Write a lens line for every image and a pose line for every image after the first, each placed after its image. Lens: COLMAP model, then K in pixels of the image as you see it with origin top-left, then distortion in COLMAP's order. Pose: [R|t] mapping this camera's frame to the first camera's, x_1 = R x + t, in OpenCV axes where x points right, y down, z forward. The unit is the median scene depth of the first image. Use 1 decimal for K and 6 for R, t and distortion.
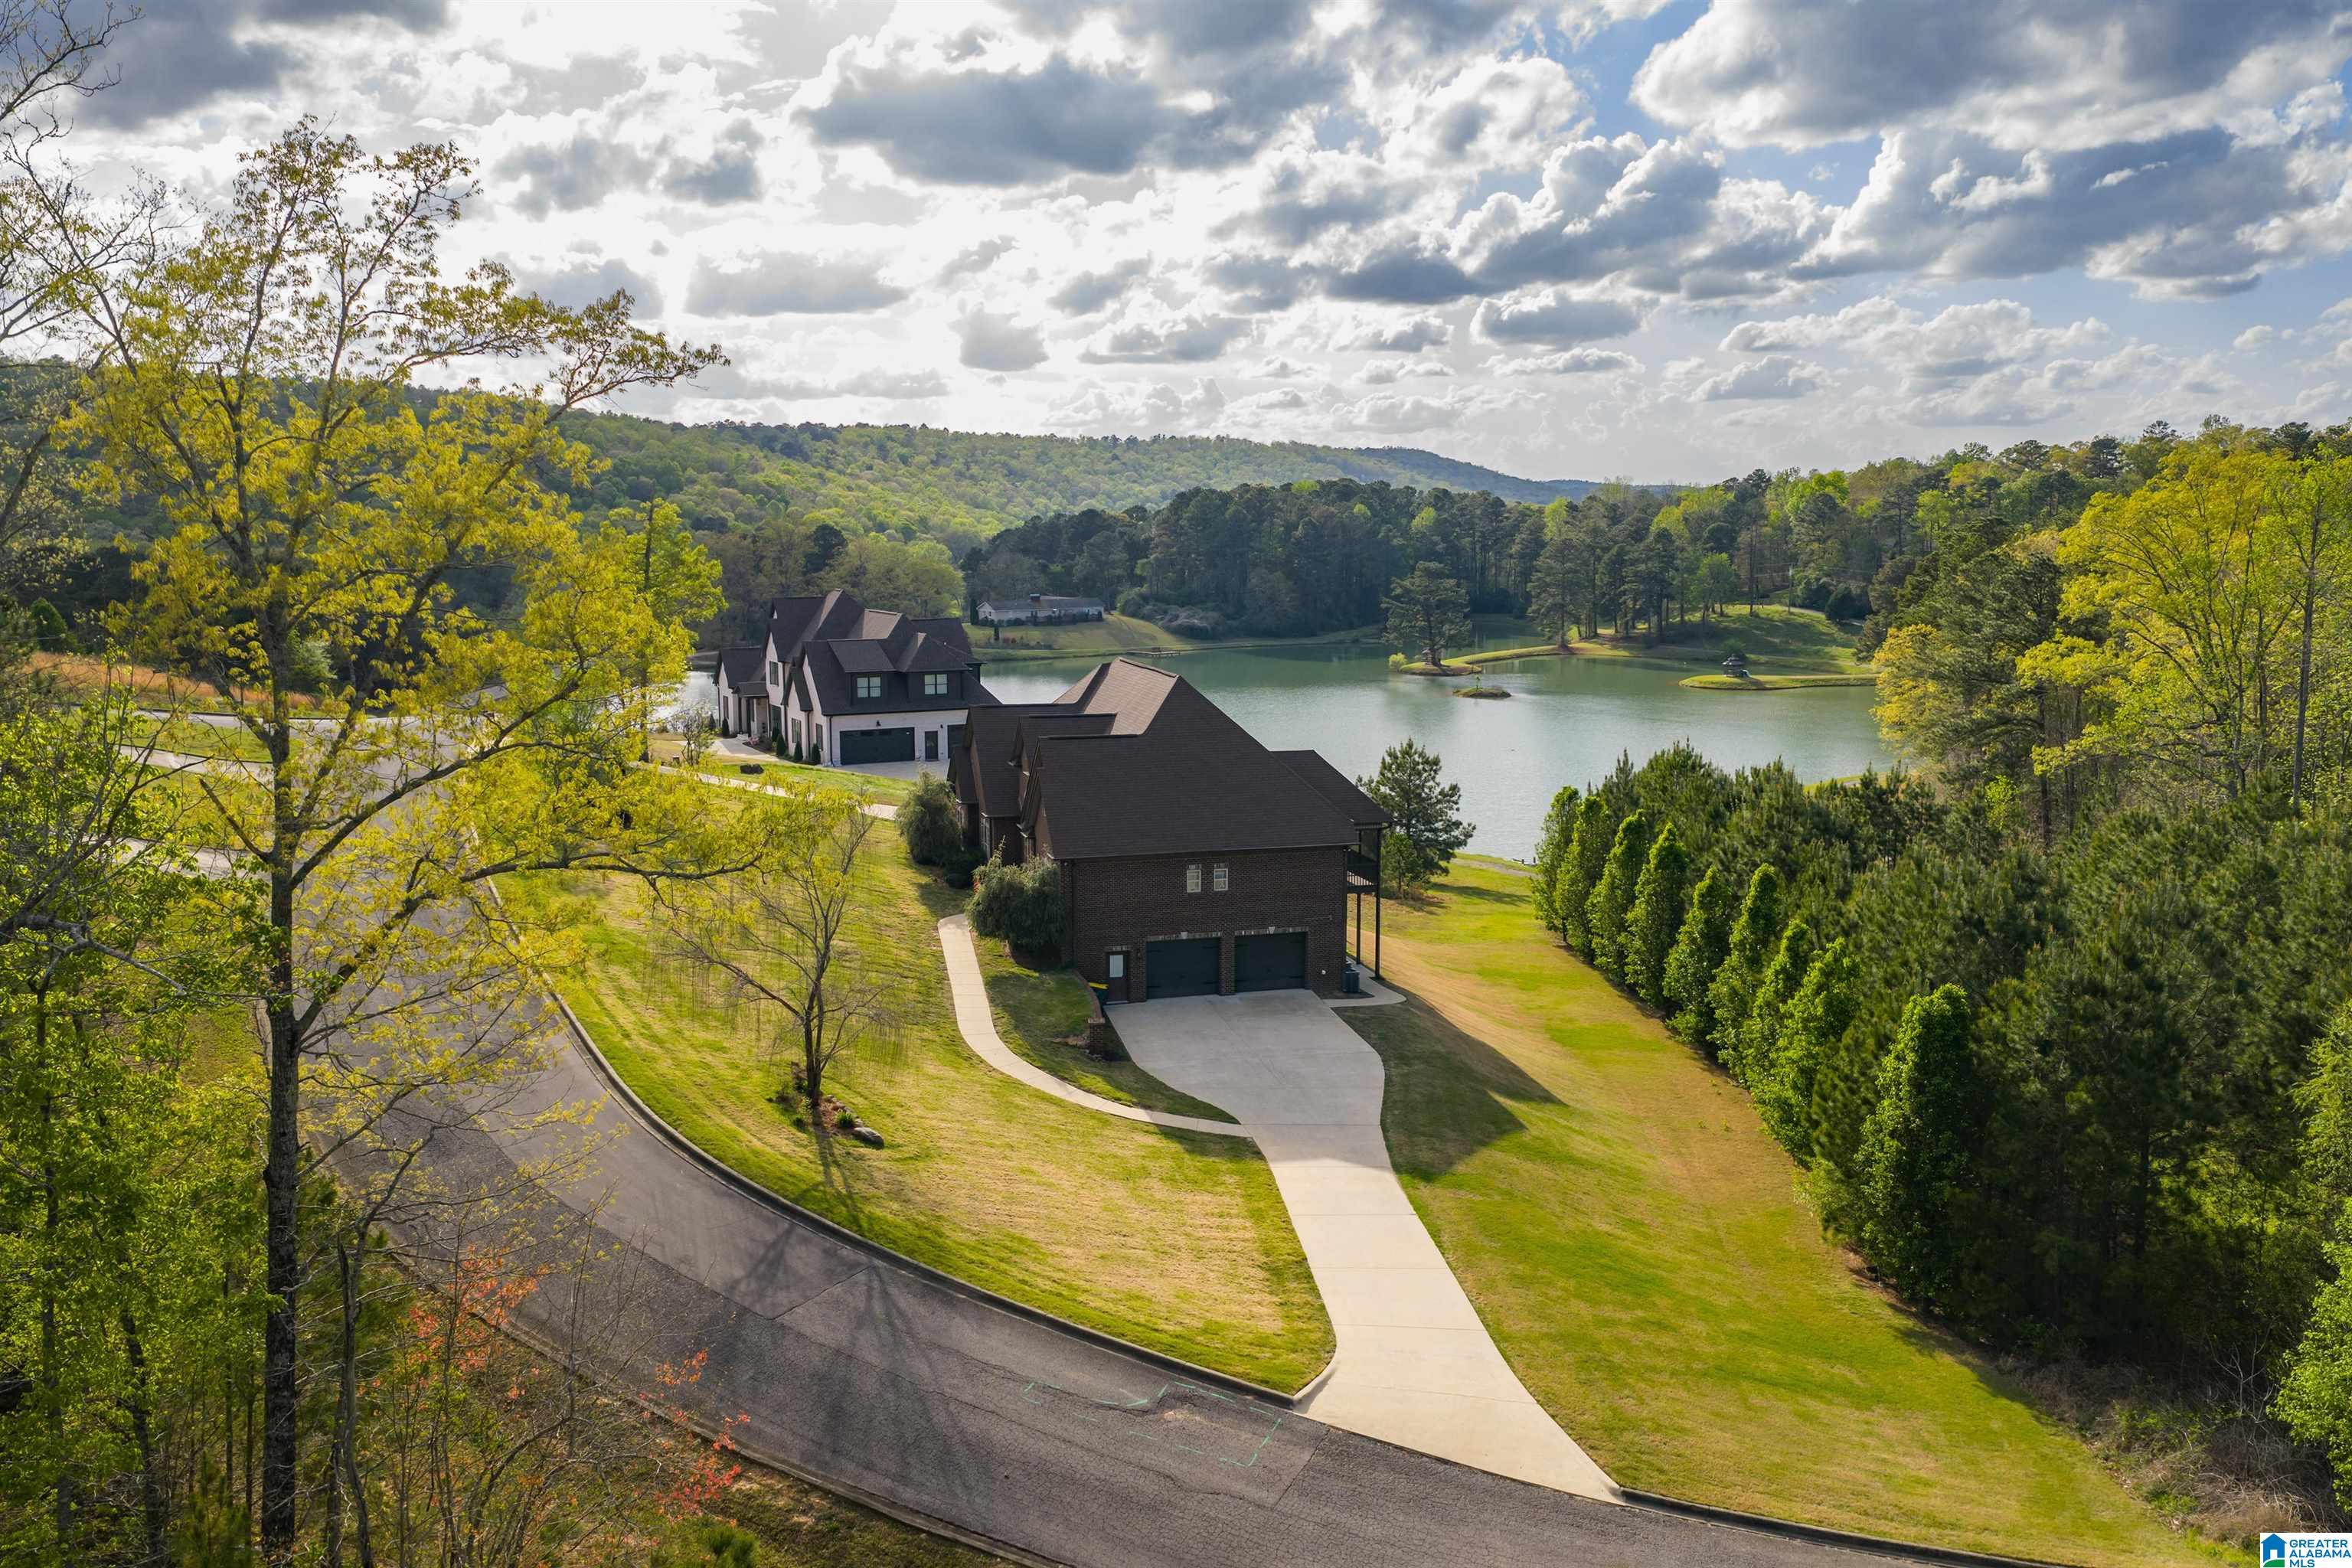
lens RADIAL K [[1940.6, 0, 1176.0], [0, 1940.6, 784.0], [0, 0, 1]] dist [0.013264, -0.023844]
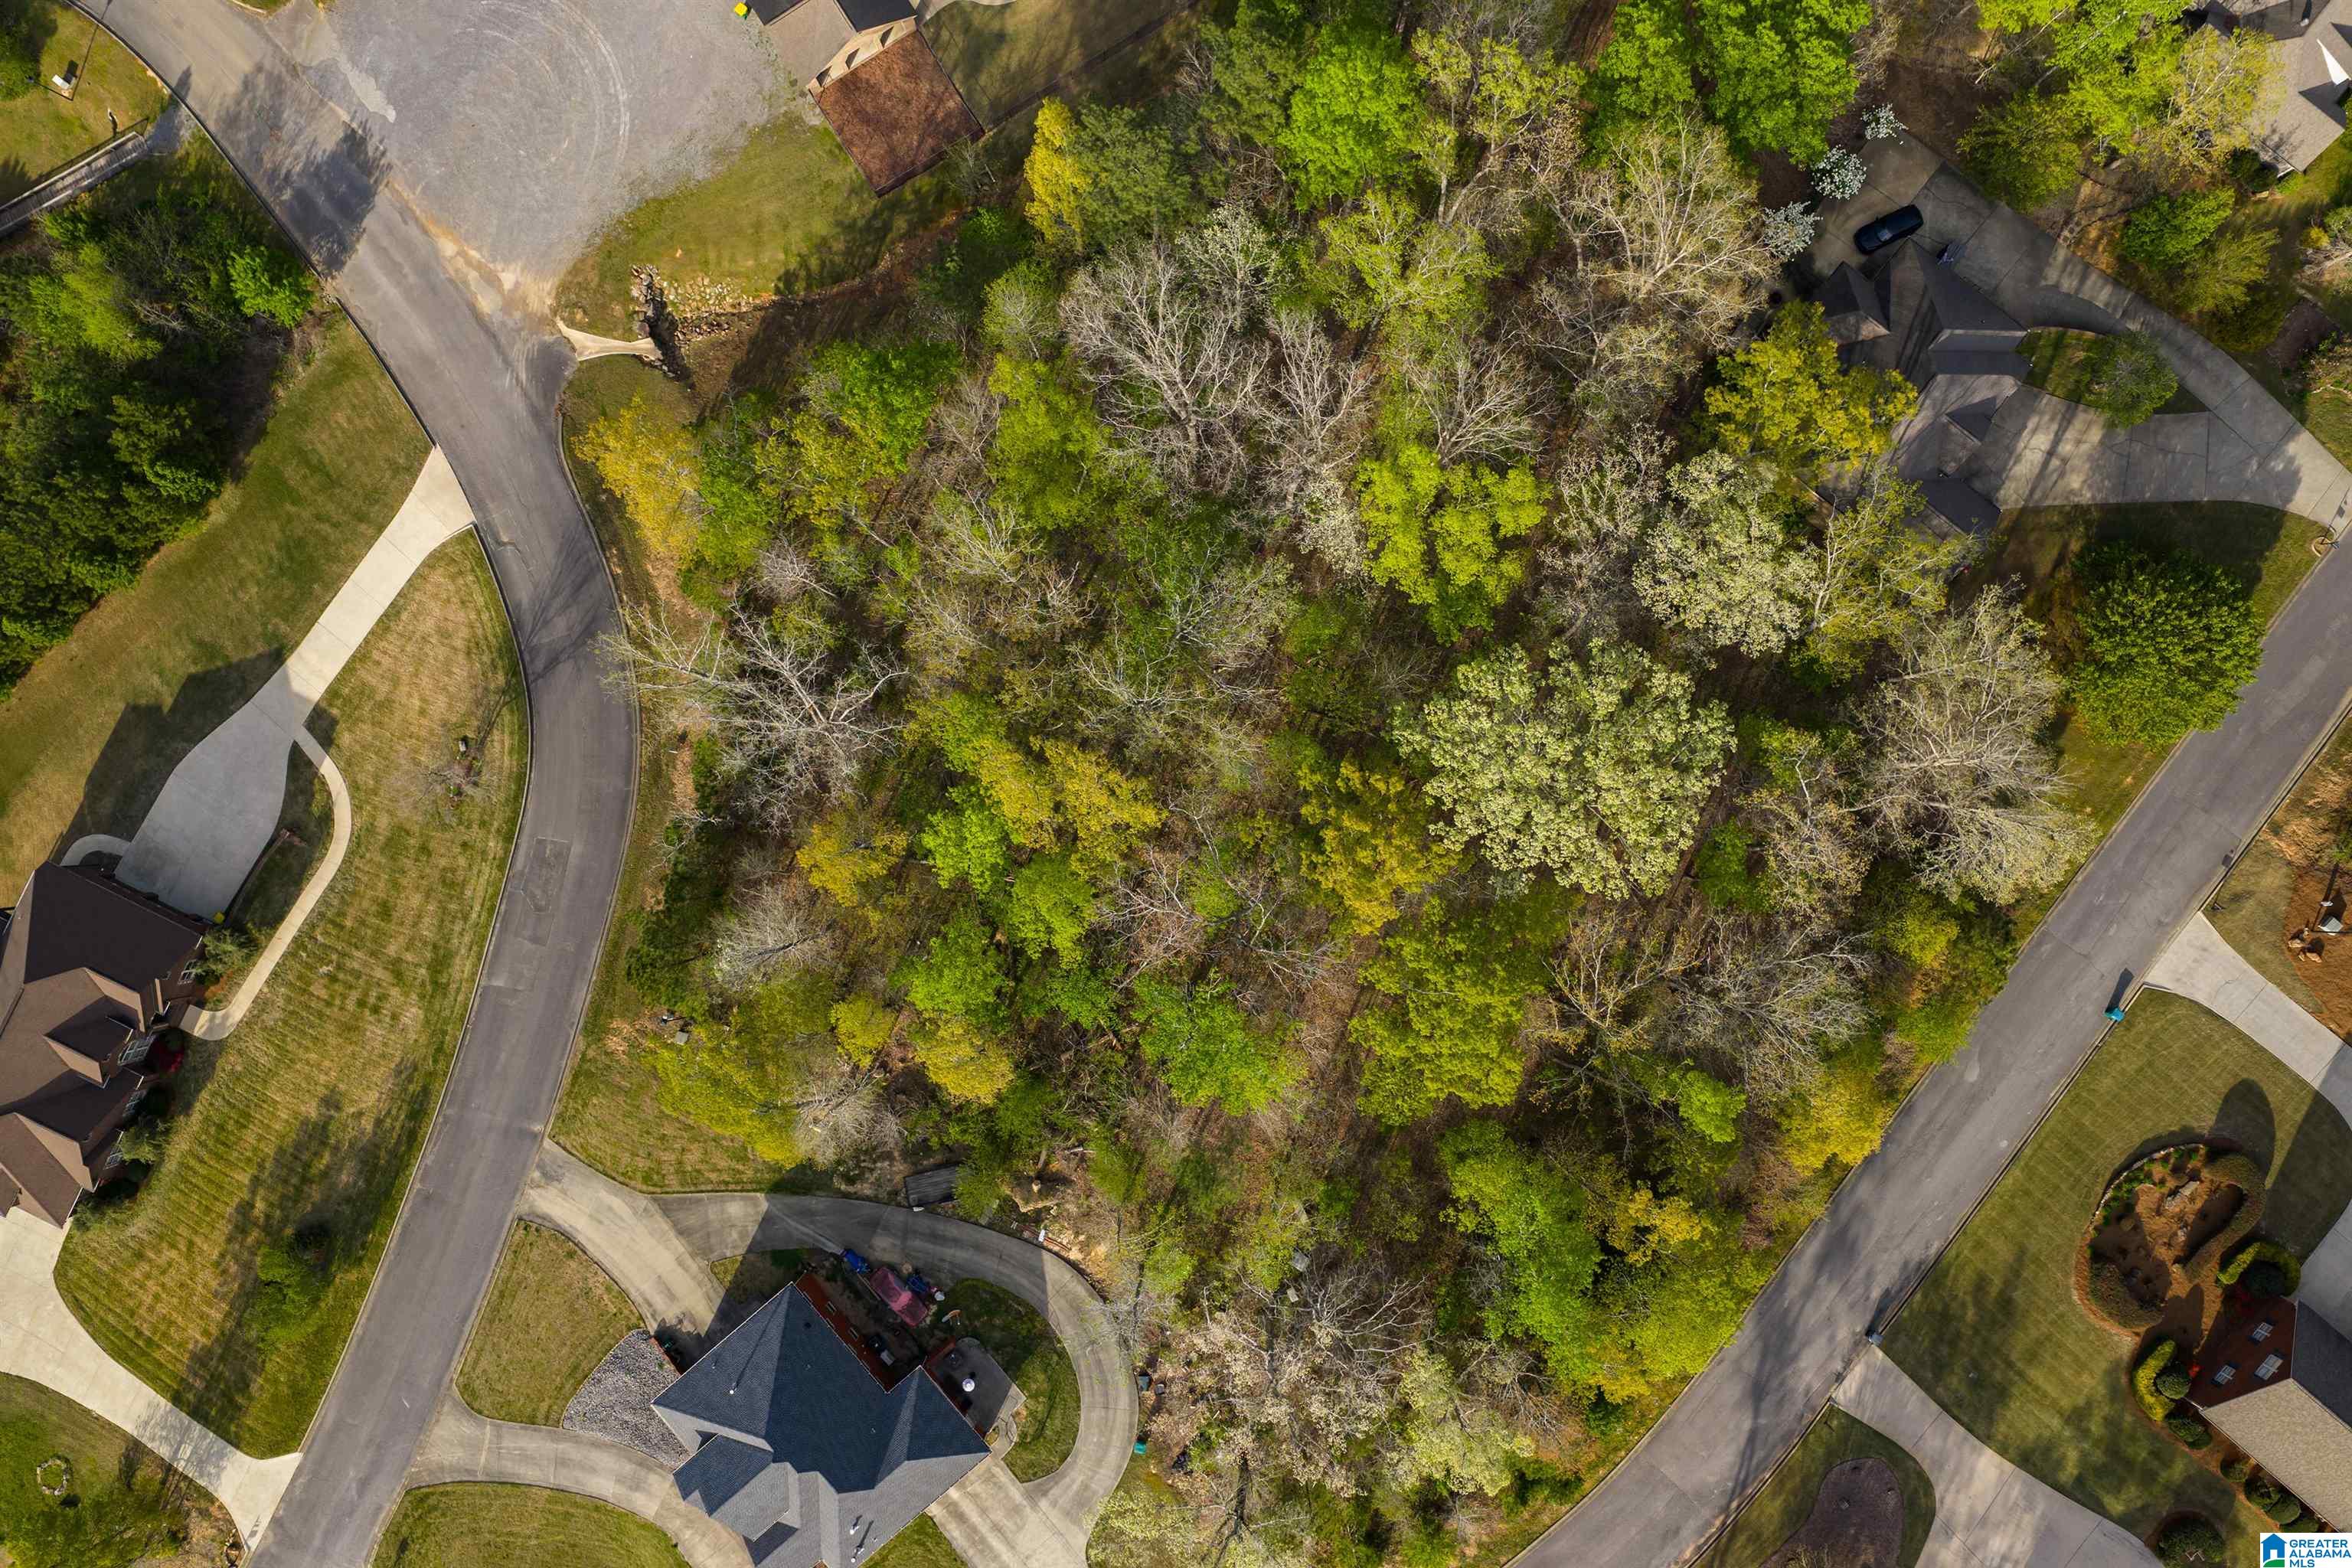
lens RADIAL K [[1940.6, 0, 1176.0], [0, 1940.6, 784.0], [0, 0, 1]] dist [0.013264, -0.023844]
pose [[-0.744406, -0.667713, 0.004455, -0.719341], [0.097015, -0.101552, 0.990089, -1.830974], [-0.660642, 0.737460, 0.140374, 0.007936]]
